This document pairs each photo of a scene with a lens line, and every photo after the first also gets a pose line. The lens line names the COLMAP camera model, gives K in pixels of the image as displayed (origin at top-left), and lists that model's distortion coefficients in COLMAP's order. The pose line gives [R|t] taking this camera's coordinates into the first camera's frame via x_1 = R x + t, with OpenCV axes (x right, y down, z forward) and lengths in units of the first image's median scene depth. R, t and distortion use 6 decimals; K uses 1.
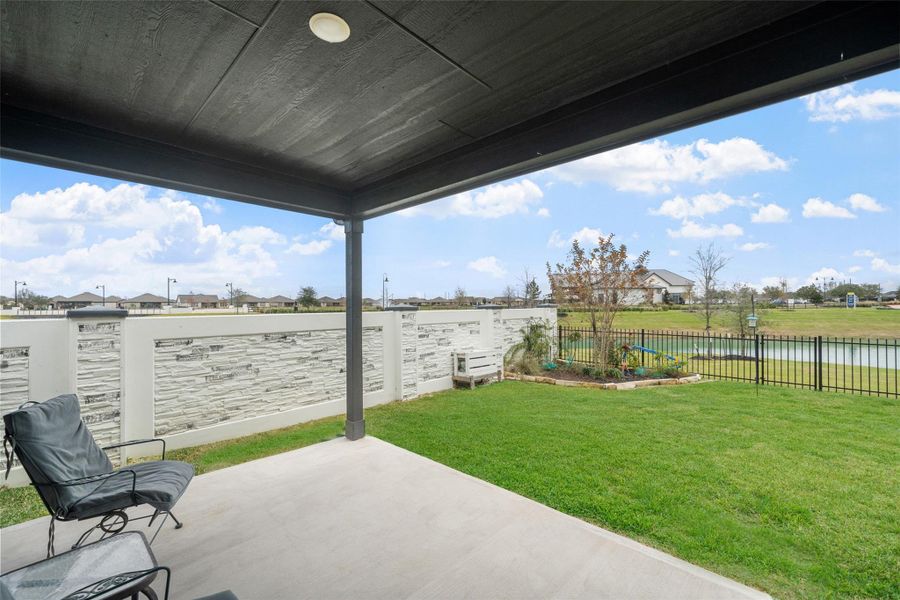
lens RADIAL K [[373.7, 0, 450.0], [0, 373.7, 300.0], [0, 0, 1]] dist [0.000056, -0.000021]
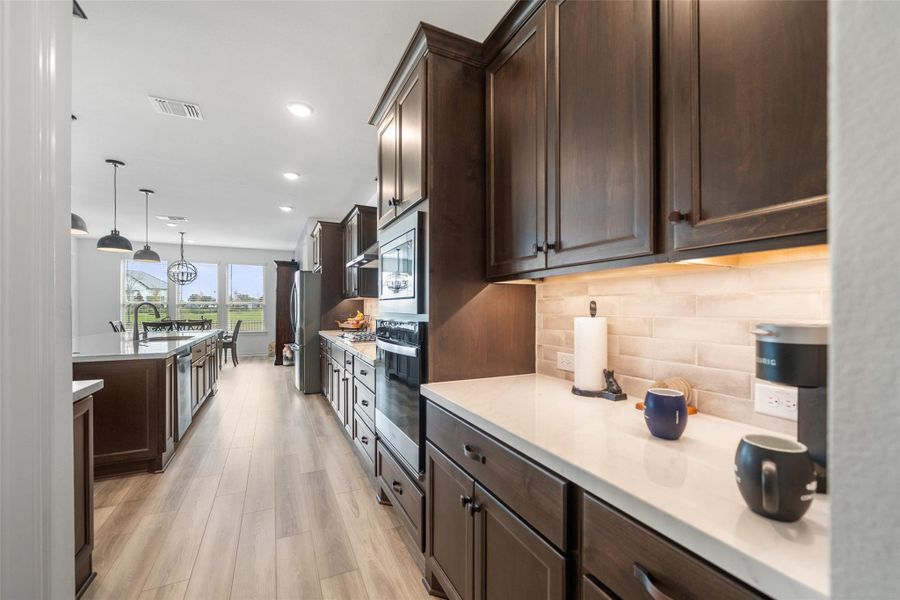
lens RADIAL K [[373.7, 0, 450.0], [0, 373.7, 300.0], [0, 0, 1]] dist [0.000056, -0.000021]
pose [[0.929706, 0.002584, -0.368294, 0.516645], [-0.000008, 0.999976, 0.006996, 0.723854], [0.368303, -0.006501, 0.929683, -5.019694]]
